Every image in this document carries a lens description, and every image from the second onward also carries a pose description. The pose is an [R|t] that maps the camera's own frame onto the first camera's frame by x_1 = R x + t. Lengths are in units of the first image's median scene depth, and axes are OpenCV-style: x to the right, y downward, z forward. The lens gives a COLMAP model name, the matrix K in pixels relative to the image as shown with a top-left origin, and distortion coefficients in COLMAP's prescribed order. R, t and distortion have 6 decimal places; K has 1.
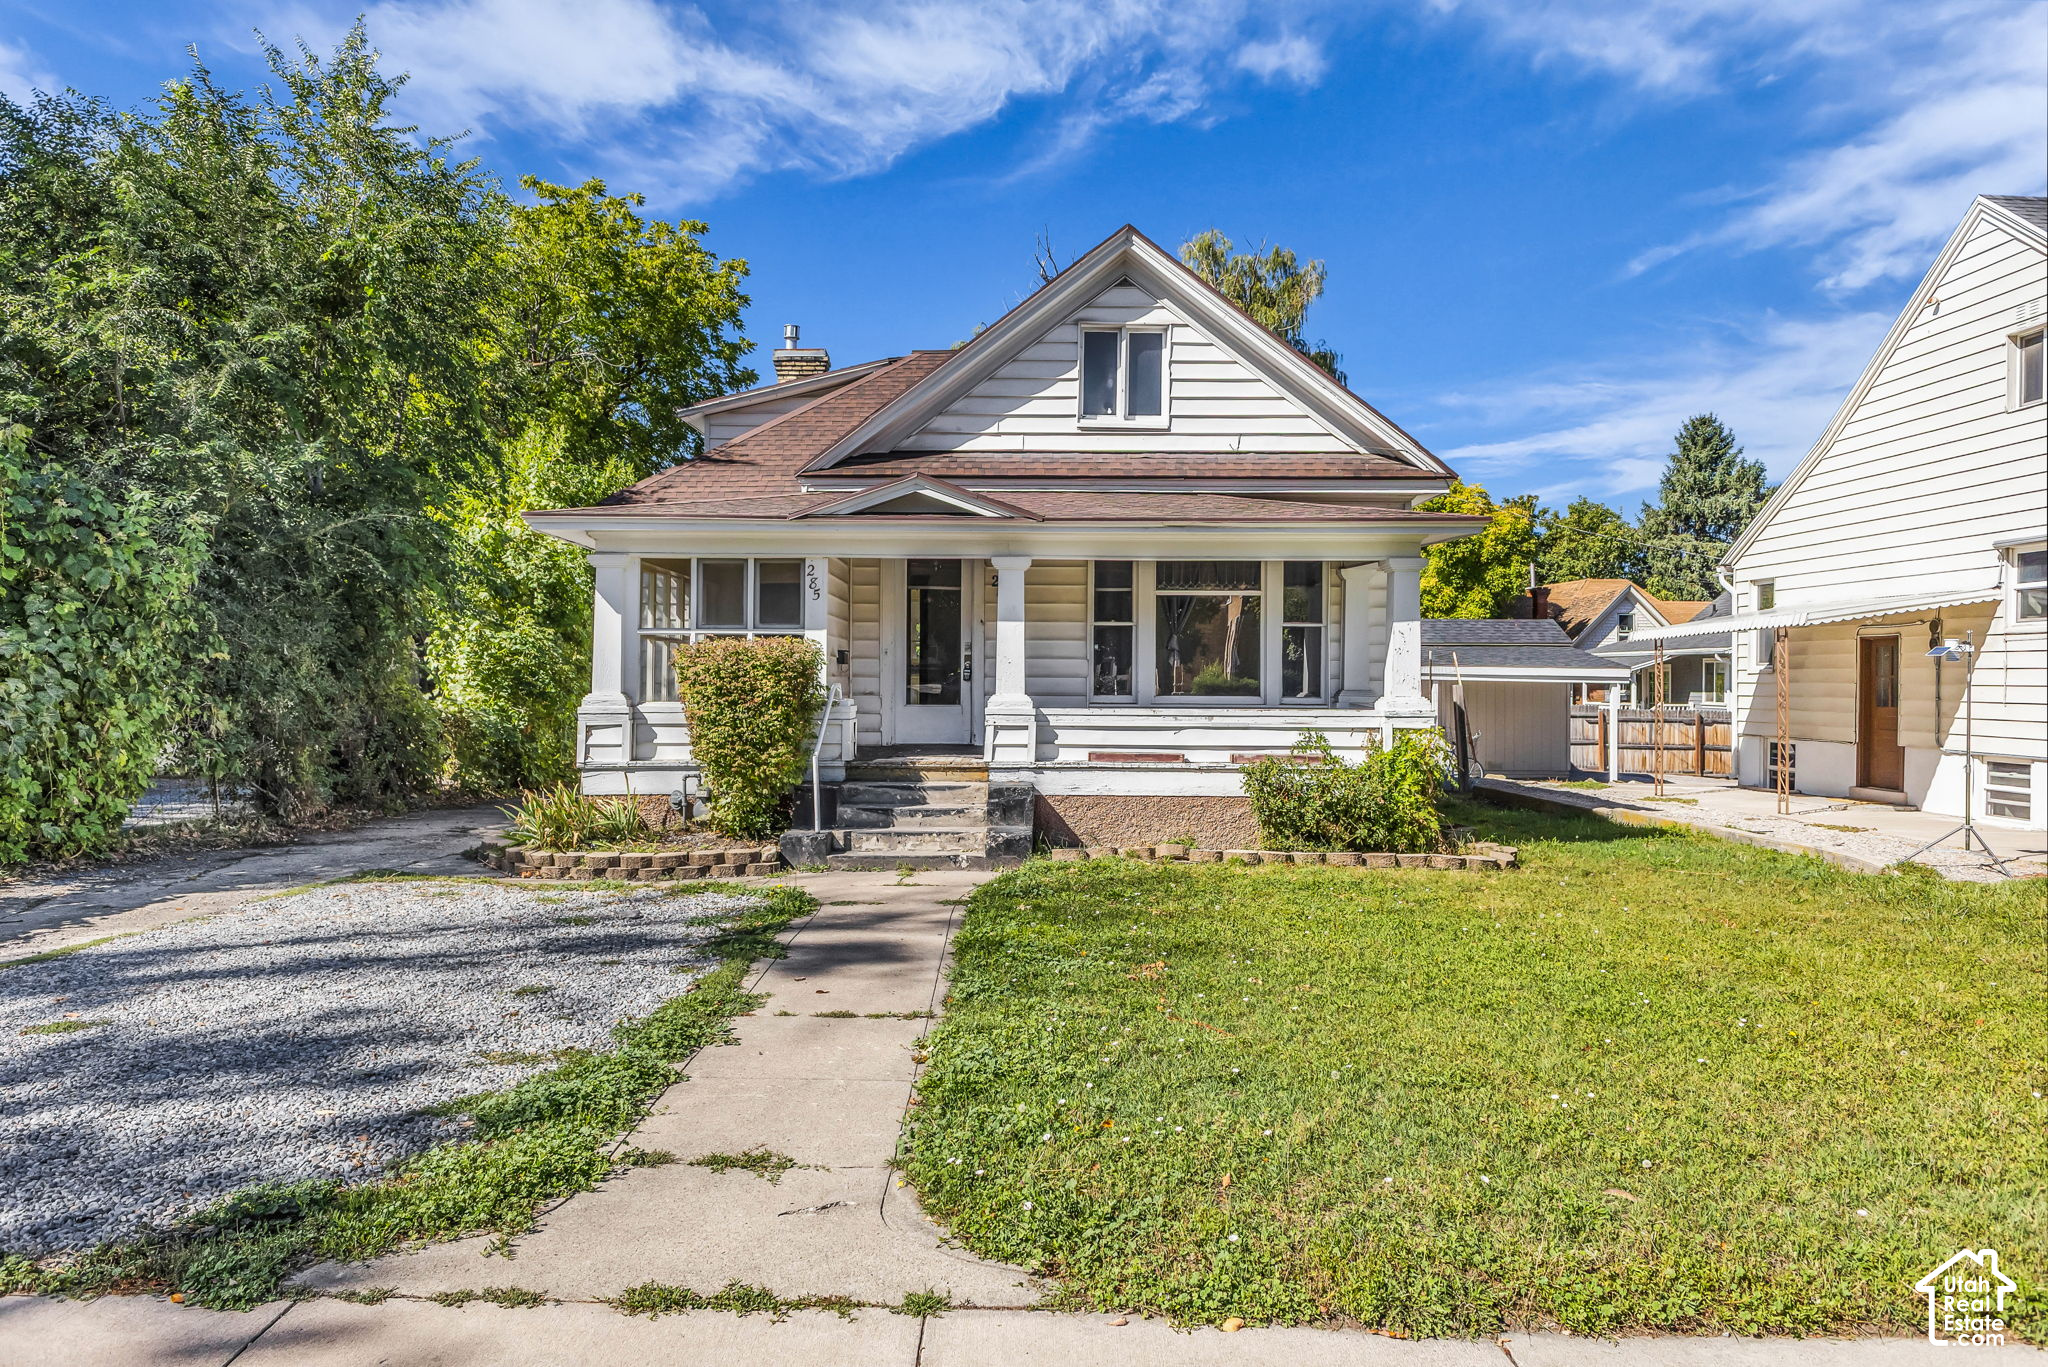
lens RADIAL K [[1376.5, 0, 1004.2], [0, 1376.5, 666.8], [0, 0, 1]] dist [0.010192, 0.007801]
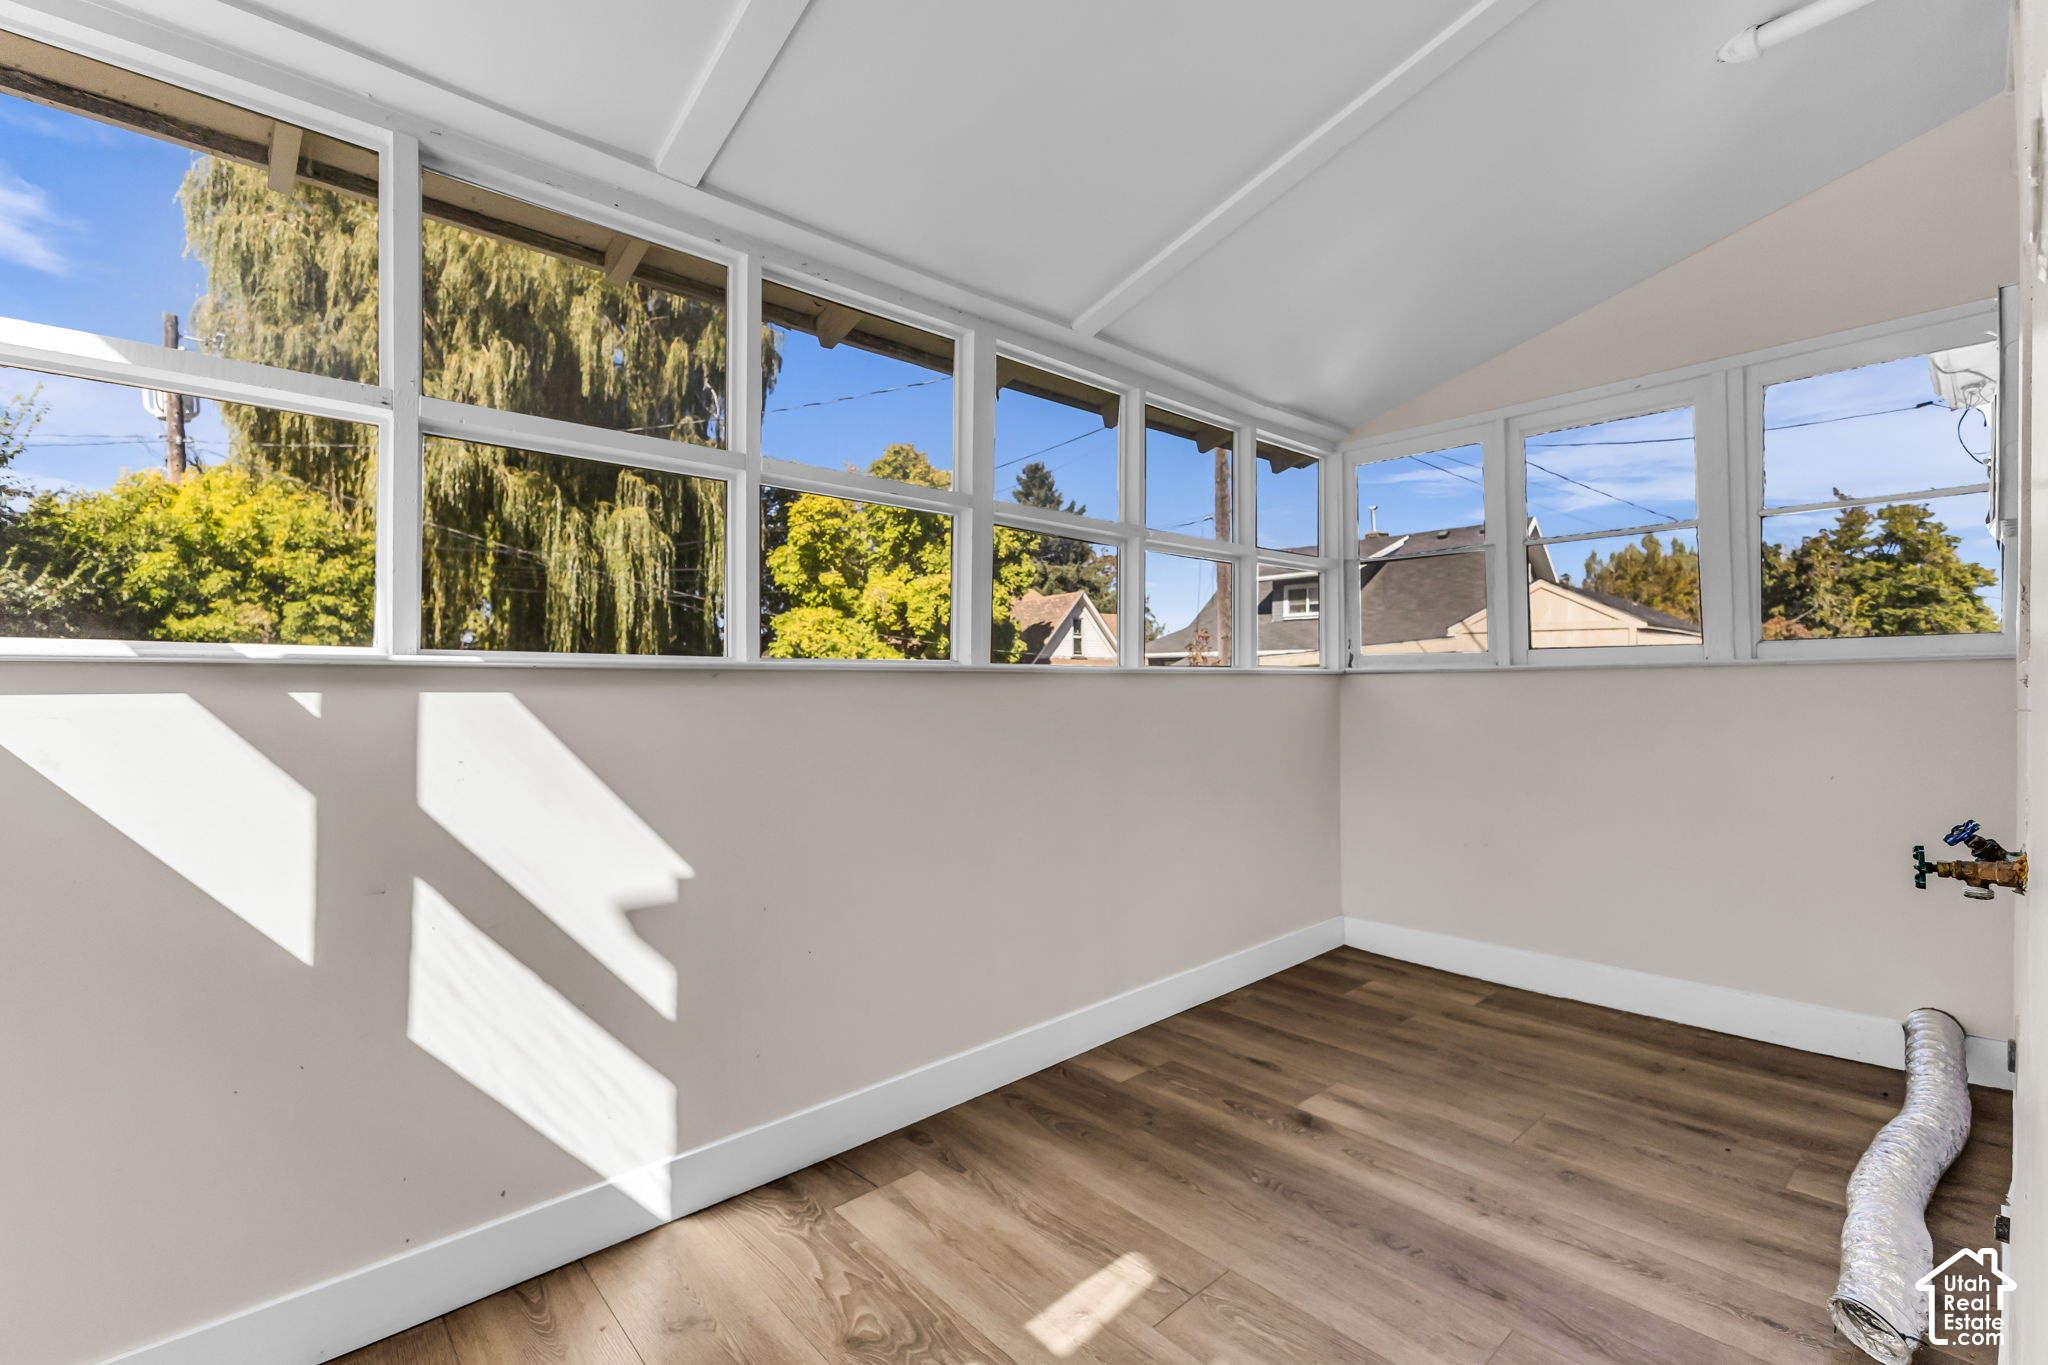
lens RADIAL K [[896.1, 0, 1014.4], [0, 896.1, 686.8], [0, 0, 1]] dist [0.007343, 0.001419]
pose [[0.733790, -0.015452, 0.679201, -0.216865], [0.001358, 0.999773, 0.021278, -0.001394], [-0.679375, -0.014691, 0.733644, 1.787129]]
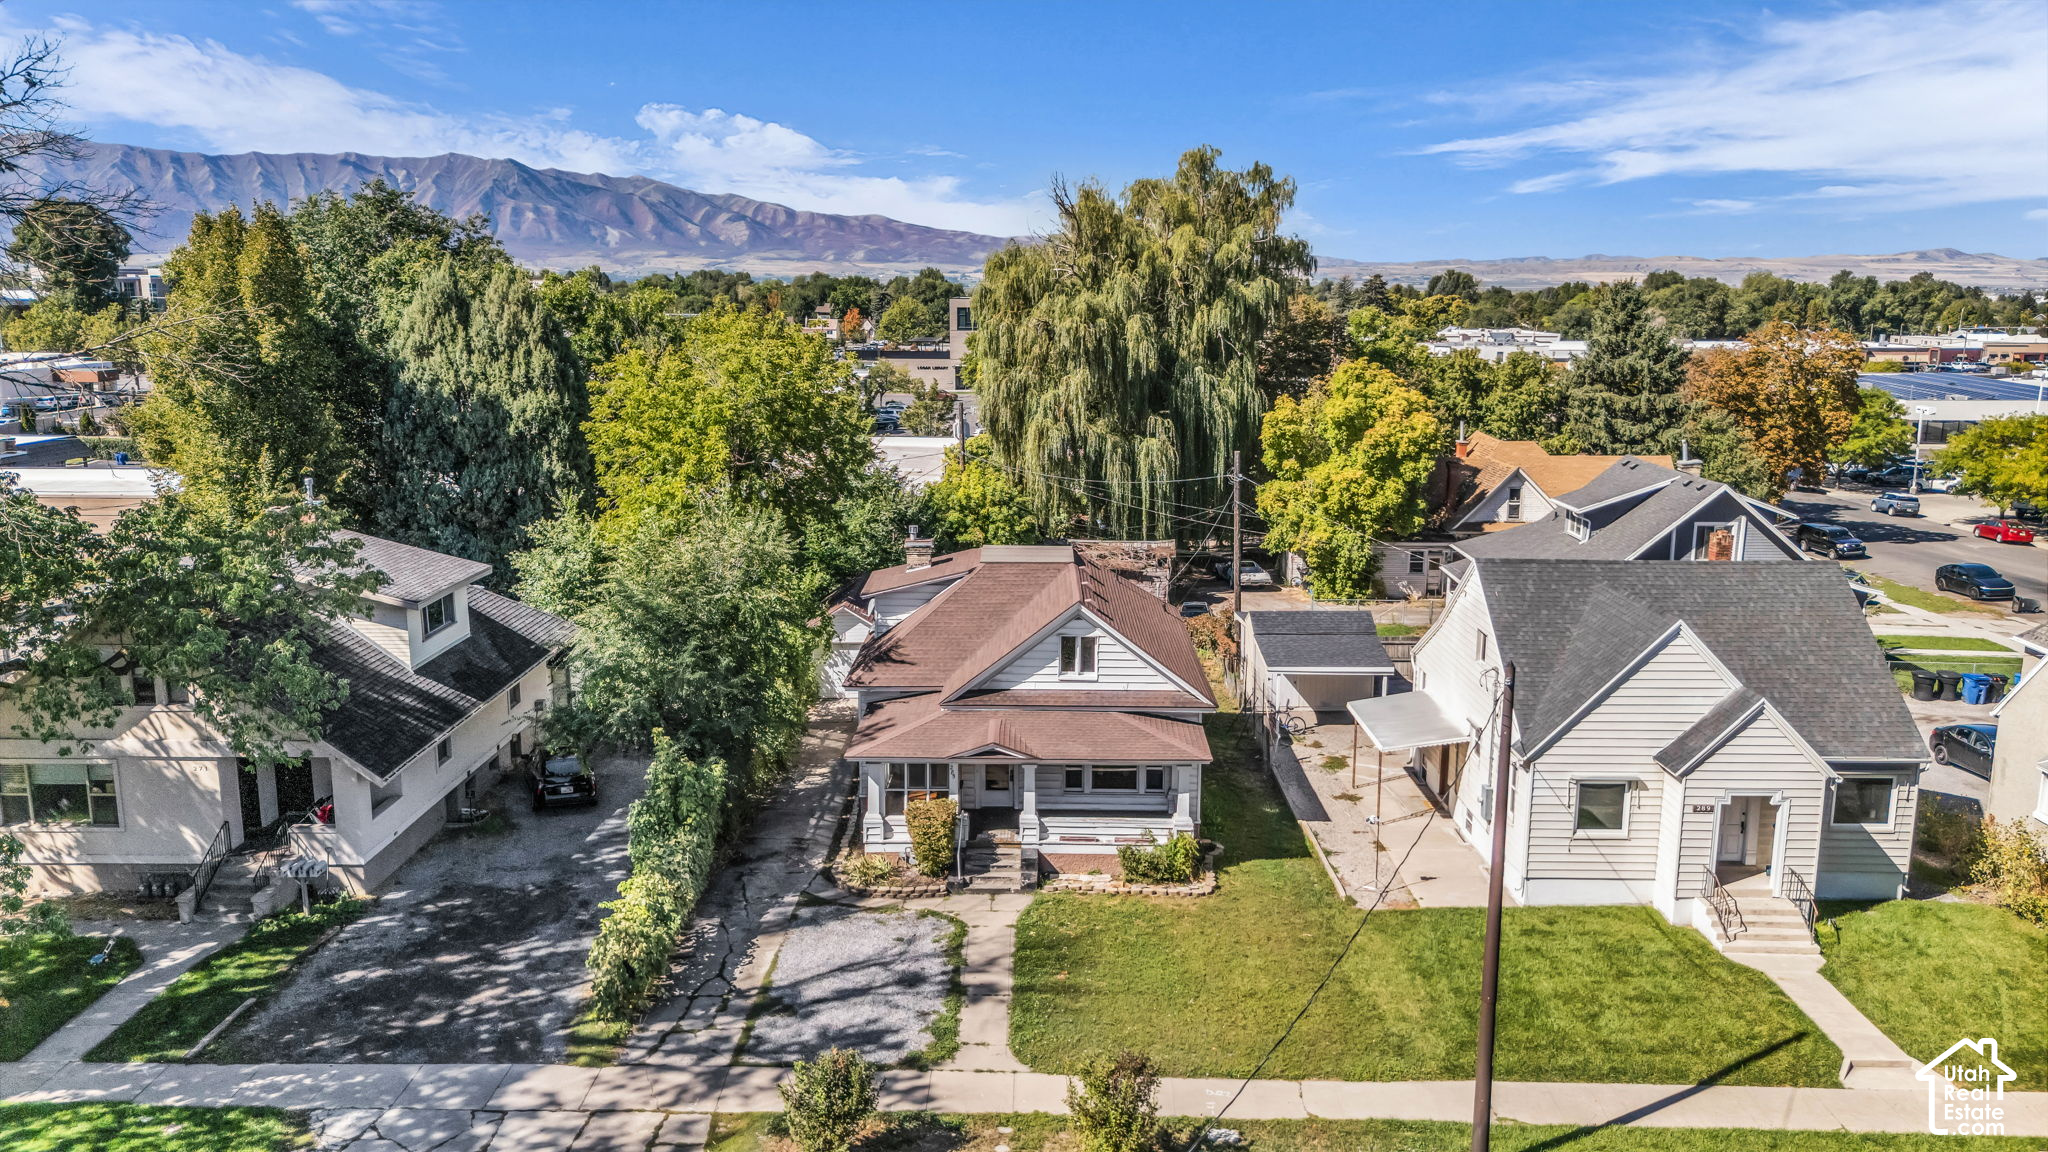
lens RADIAL K [[1539.2, 0, 987.6], [0, 1539.2, 571.9], [0, 0, 1]] dist [0.041462, -0.006864]
pose [[0.999498, -0.005922, -0.031122, 0.015905], [0.011937, 0.980366, 0.196826, -0.868364], [0.029345, -0.197099, 0.979944, -1.518679]]
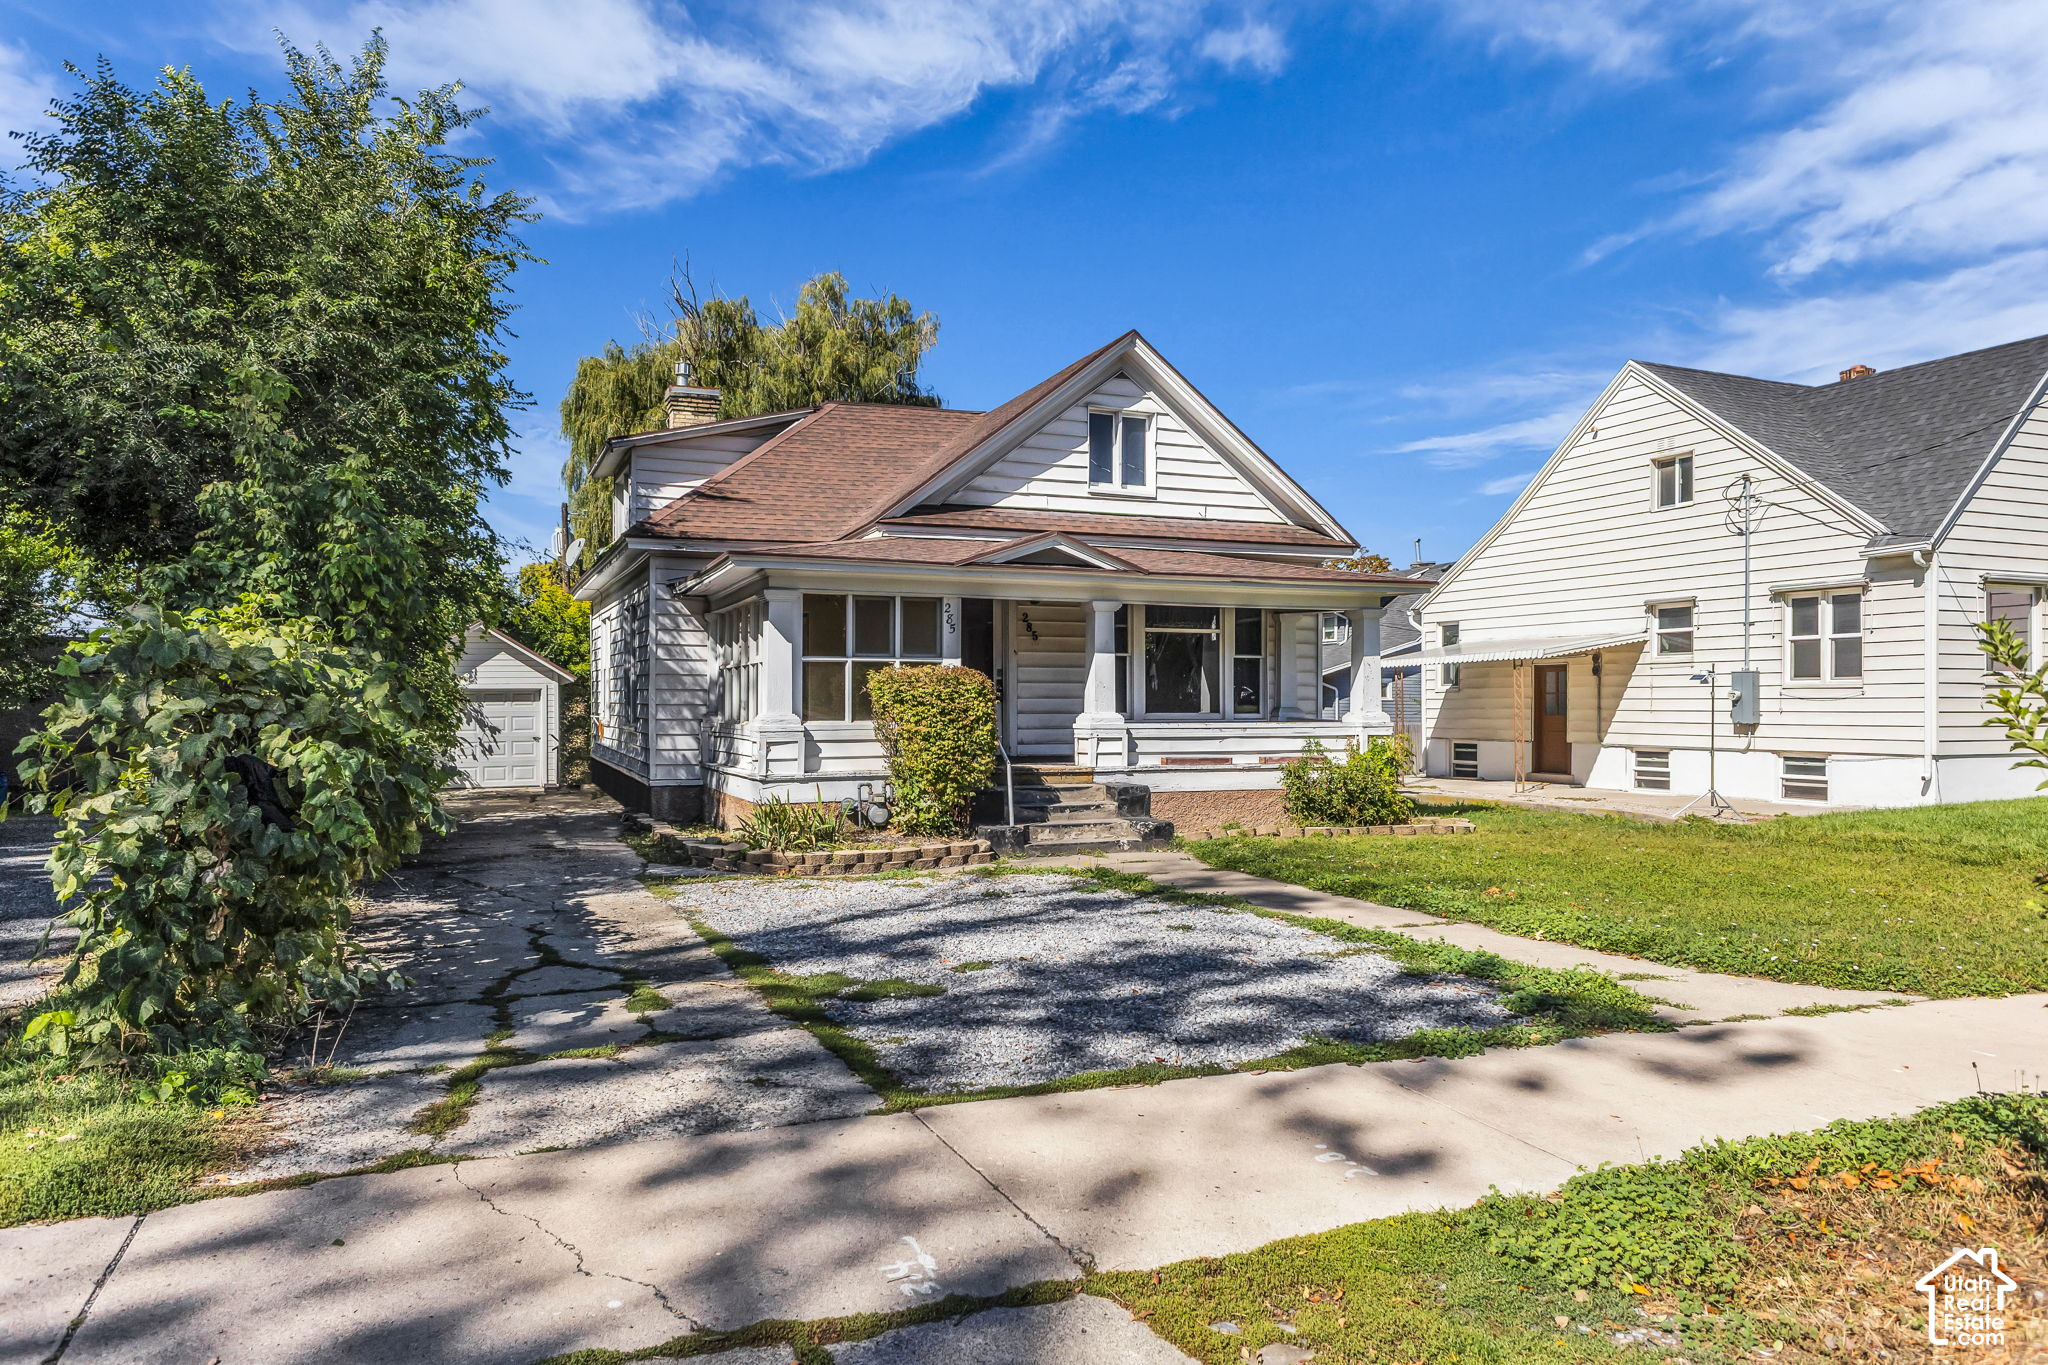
lens RADIAL K [[1376.5, 0, 1040.7], [0, 1376.5, 689.3], [0, 0, 1]] dist [0.010192, 0.007801]
pose [[0.919250, -0.004168, 0.393651, -0.465381], [0.003694, 0.999991, 0.001962, -0.002751], [-0.393656, -0.000349, 0.919258, -0.099023]]
